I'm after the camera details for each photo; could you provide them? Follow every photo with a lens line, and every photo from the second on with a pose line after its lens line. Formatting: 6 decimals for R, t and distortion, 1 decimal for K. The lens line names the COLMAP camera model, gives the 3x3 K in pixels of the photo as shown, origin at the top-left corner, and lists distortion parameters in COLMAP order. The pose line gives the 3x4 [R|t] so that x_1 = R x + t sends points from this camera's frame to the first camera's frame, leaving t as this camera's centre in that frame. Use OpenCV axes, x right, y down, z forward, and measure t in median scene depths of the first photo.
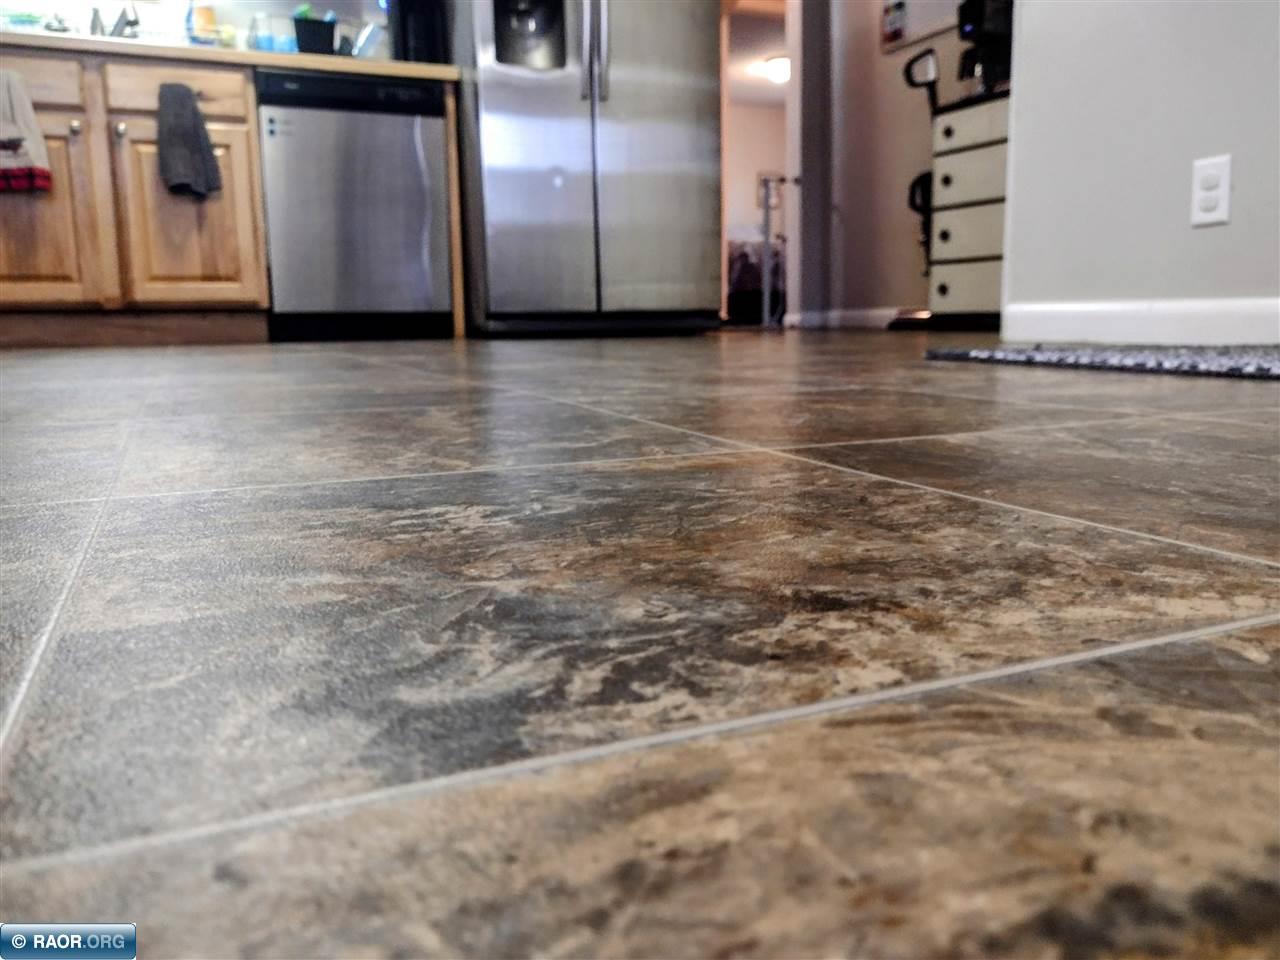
lens RADIAL K [[1017.2, 0, 647.9], [0, 1017.2, 474.1], [0, 0, 1]] dist [0.009883, -0.017467]
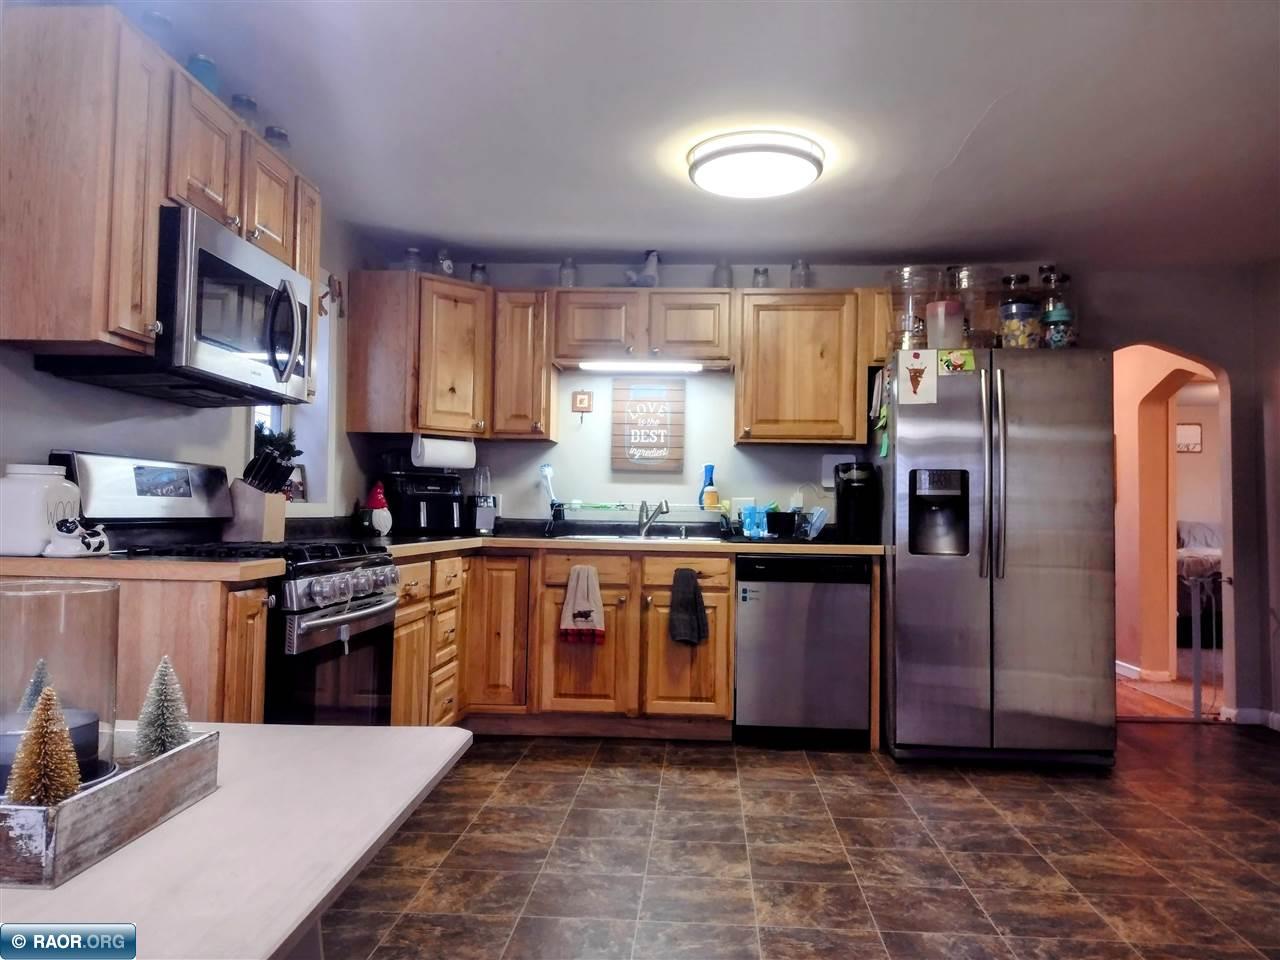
lens RADIAL K [[957.9, 0, 646.6], [0, 957.9, 478.0], [0, 0, 1]] dist [0.036263, -0.041335]
pose [[0.883787, 0.004437, -0.467869, 0.132962], [-0.101985, 0.977739, -0.183373, -0.244287], [0.456640, 0.209778, 0.864565, -0.248607]]
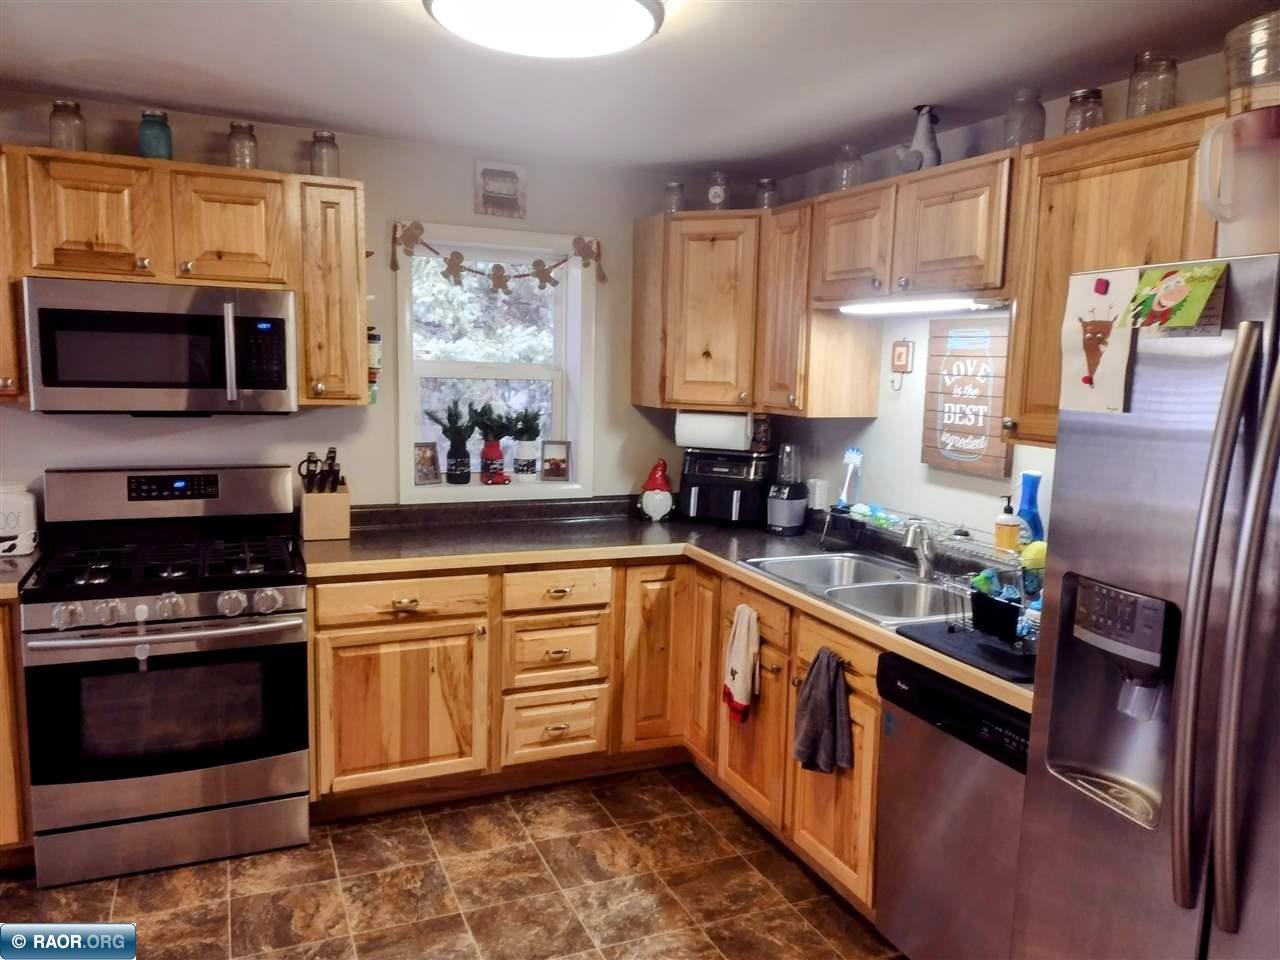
lens RADIAL K [[941.0, 0, 632.3], [0, 941.0, 482.7], [0, 0, 1]] dist [0.043120, -0.029203]
pose [[-0.021808, 0.138243, -0.990158, 0.352799], [-0.196297, 0.970524, 0.139825, -0.596878], [0.980302, 0.197414, 0.005971, 0.766848]]
